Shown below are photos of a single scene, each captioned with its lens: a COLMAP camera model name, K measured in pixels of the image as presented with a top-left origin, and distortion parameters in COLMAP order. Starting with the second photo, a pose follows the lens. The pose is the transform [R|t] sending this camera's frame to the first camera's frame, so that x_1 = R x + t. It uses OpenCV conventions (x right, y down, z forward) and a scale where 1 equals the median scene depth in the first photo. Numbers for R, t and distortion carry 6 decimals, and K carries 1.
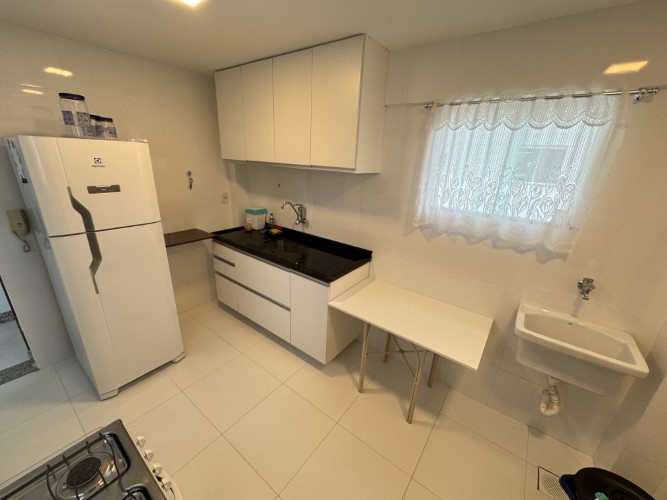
lens RADIAL K [[267.3, 0, 331.1], [0, 267.3, 249.7], [0, 0, 1]] dist [-0.002012, -0.000607]
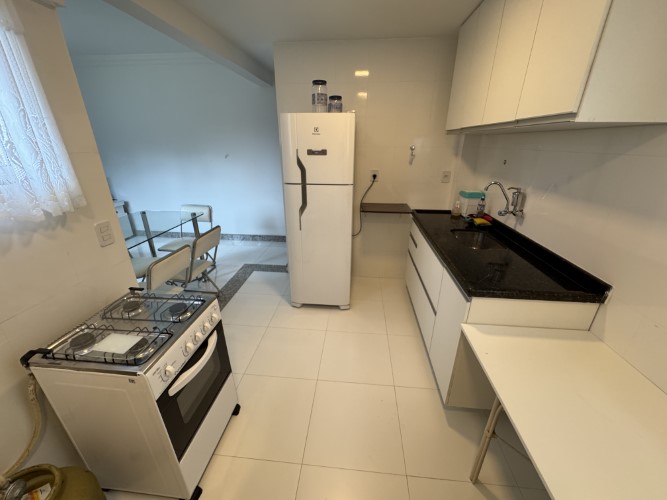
lens RADIAL K [[267.3, 0, 332.5], [0, 267.3, 249.0], [0, 0, 1]] dist [-0.002012, -0.000607]
pose [[0.524812, 0.277491, -0.804718, 0.268415], [-0.263066, 0.951967, 0.156704, -0.001694], [0.809549, 0.129454, 0.572602, 0.272548]]
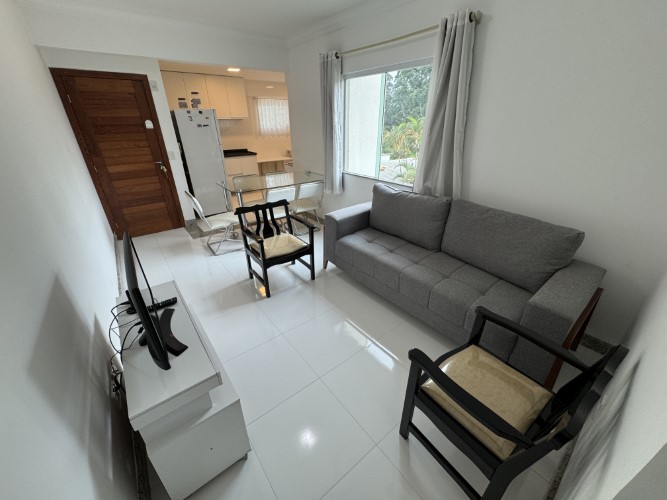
lens RADIAL K [[267.3, 0, 334.1], [0, 267.3, 250.1], [0, 0, 1]] dist [-0.002012, -0.000607]
pose [[0.242856, -0.466902, 0.850308, -2.623138], [0.331231, 0.863780, 0.379697, 0.174231], [-0.911760, 0.189436, 0.364427, -0.707925]]
